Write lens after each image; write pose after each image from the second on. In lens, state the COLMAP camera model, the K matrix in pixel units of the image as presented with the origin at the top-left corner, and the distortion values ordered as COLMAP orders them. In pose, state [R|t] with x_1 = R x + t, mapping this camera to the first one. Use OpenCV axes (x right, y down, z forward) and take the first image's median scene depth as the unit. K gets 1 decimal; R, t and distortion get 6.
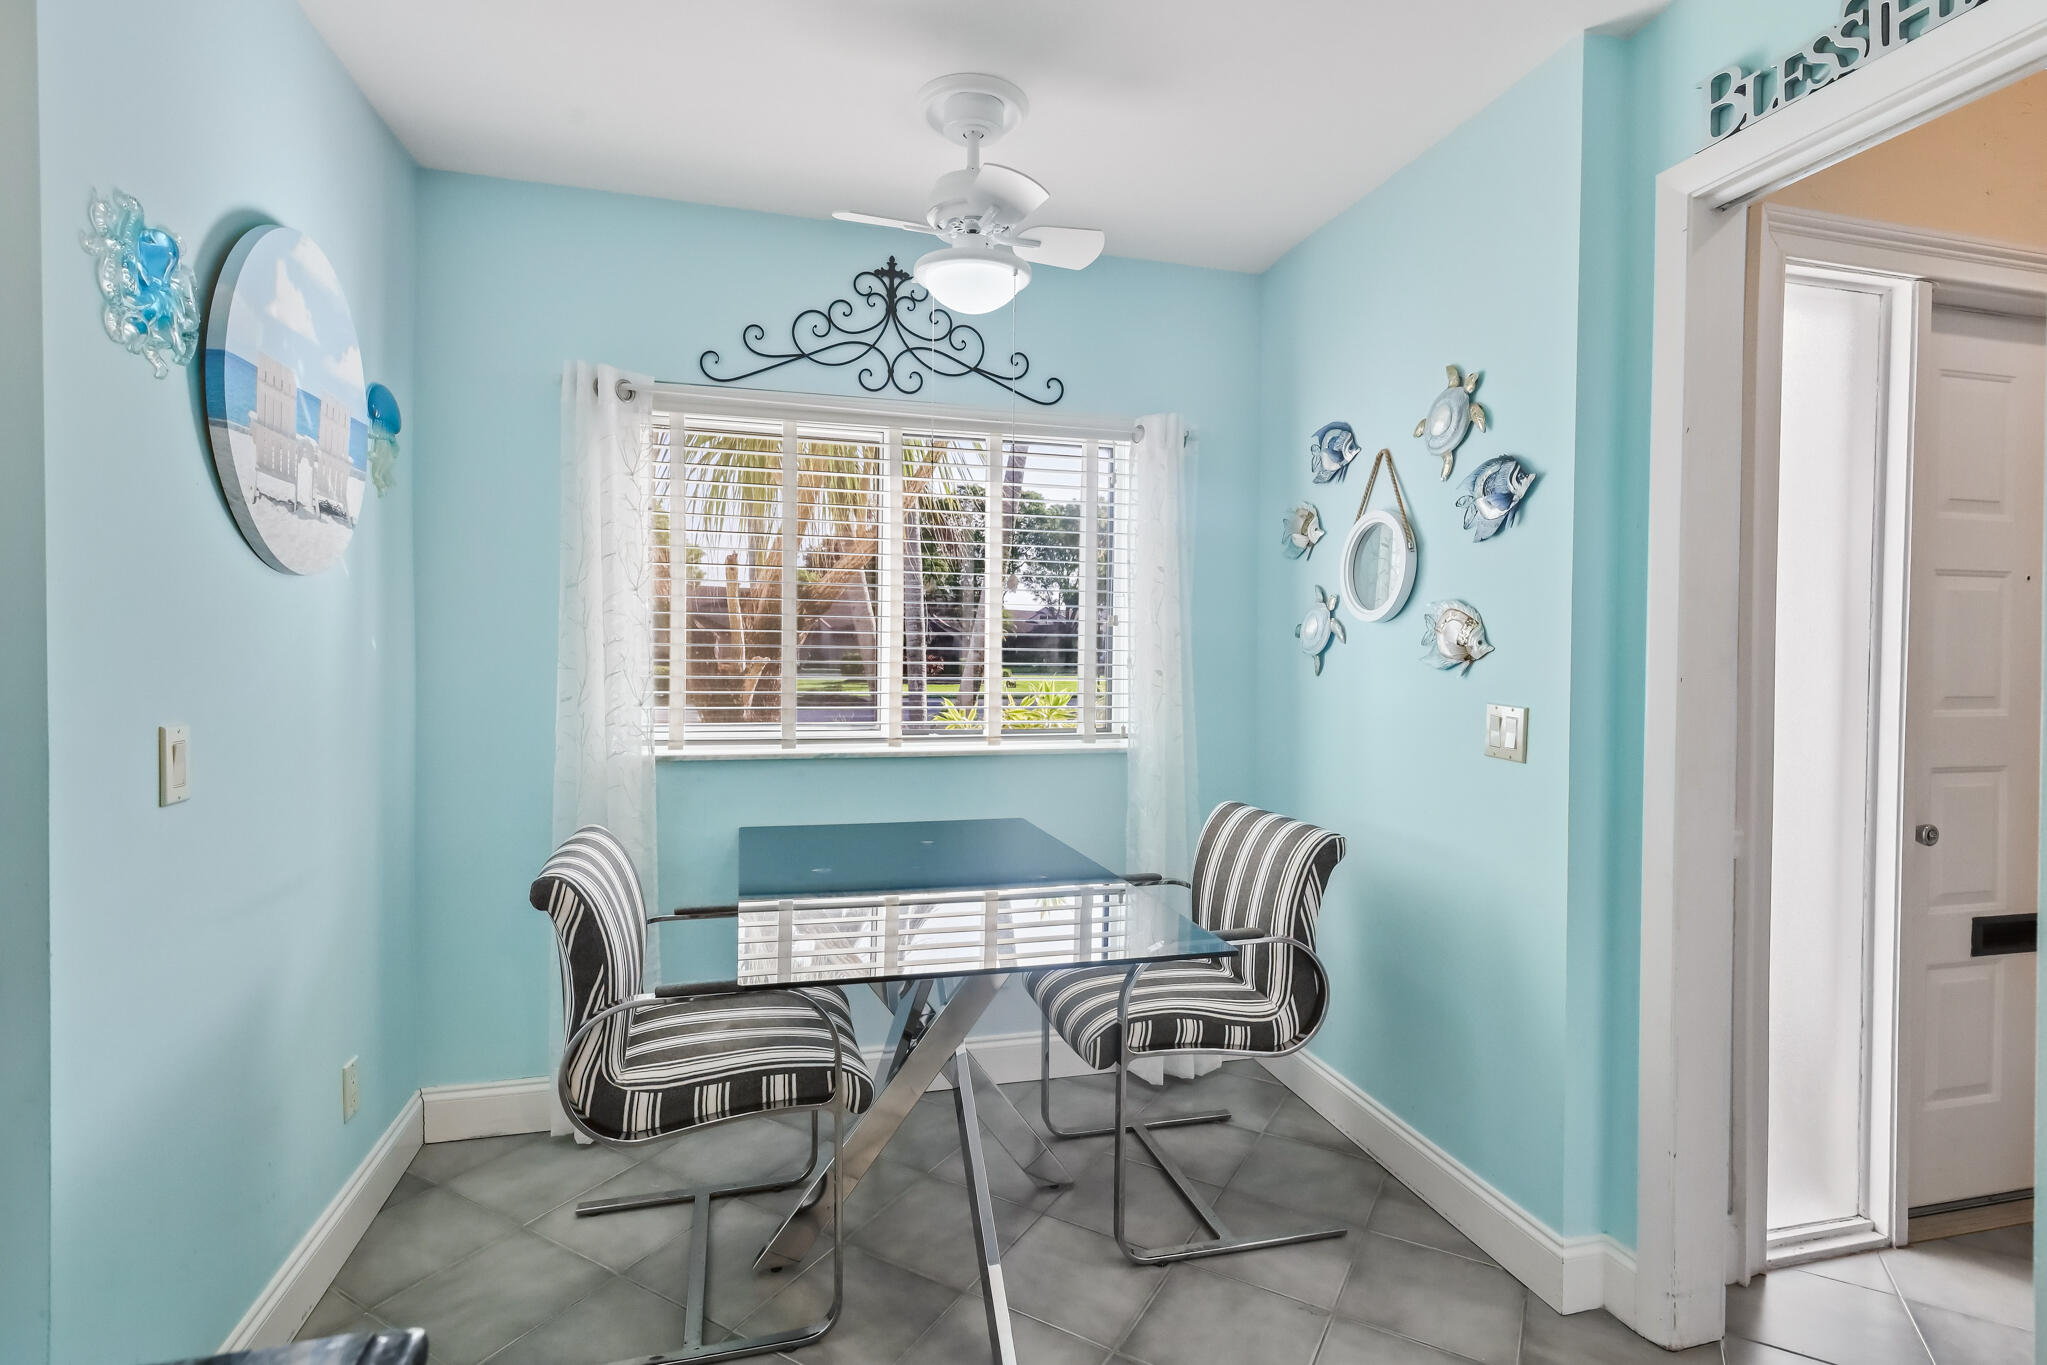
lens RADIAL K [[1014.3, 0, 1032.8], [0, 1014.3, 683.5], [0, 0, 1]] dist [0.010051, -0.003773]
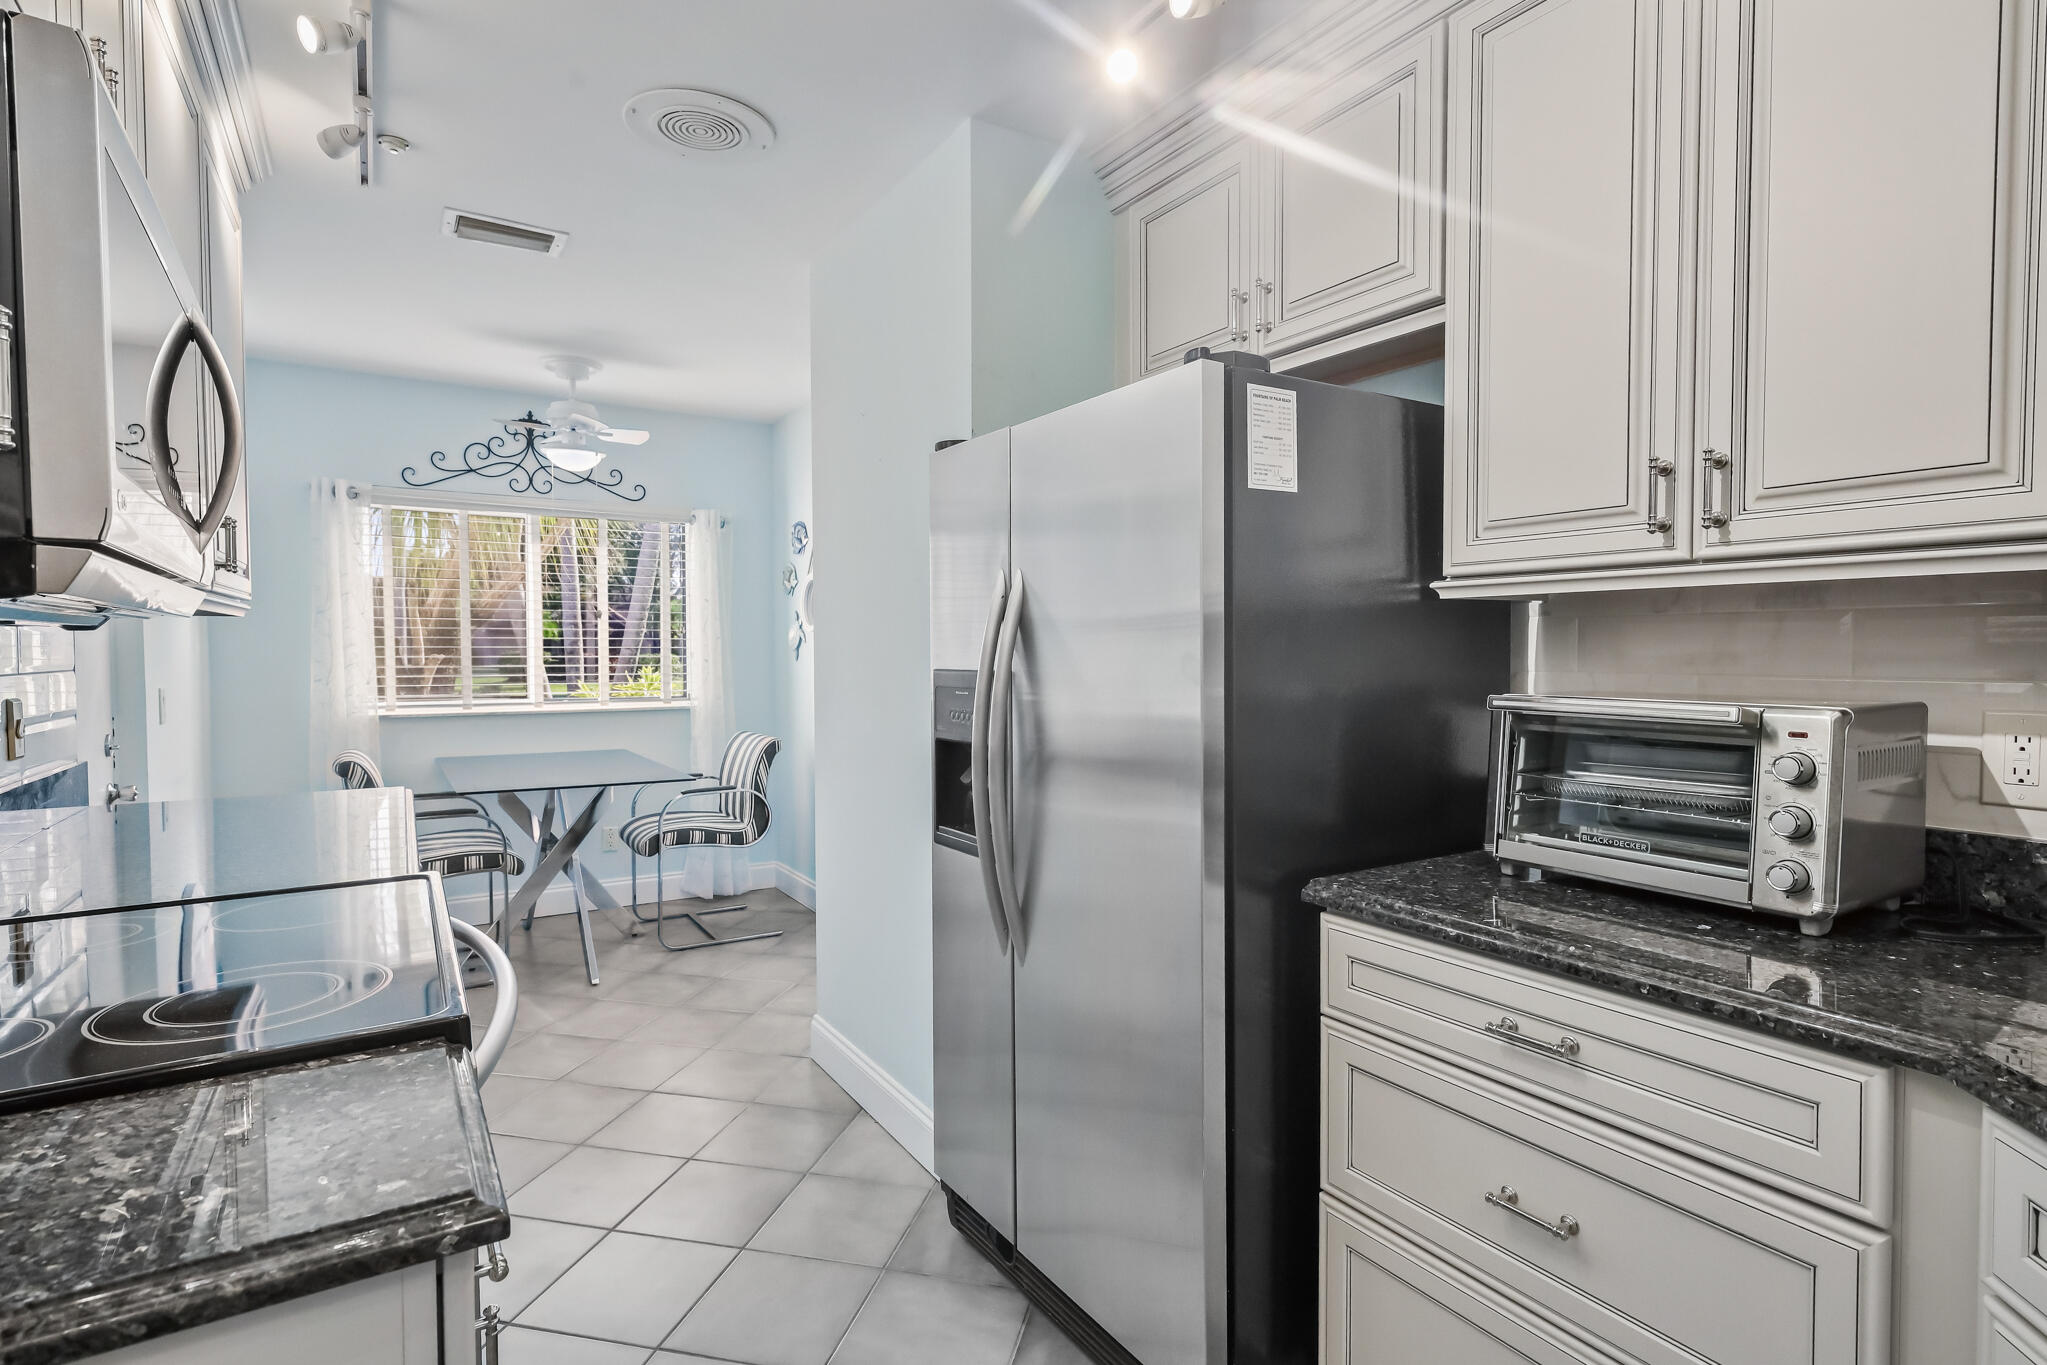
lens RADIAL K [[1014.3, 0, 1023.6], [0, 1014.3, 681.8], [0, 0, 1]] dist [0.010051, -0.003773]
pose [[0.957784, -0.018541, 0.286890, 0.151817], [0.016927, 0.999824, 0.008104, 0.021367], [-0.286990, -0.002905, 0.957929, -0.840734]]
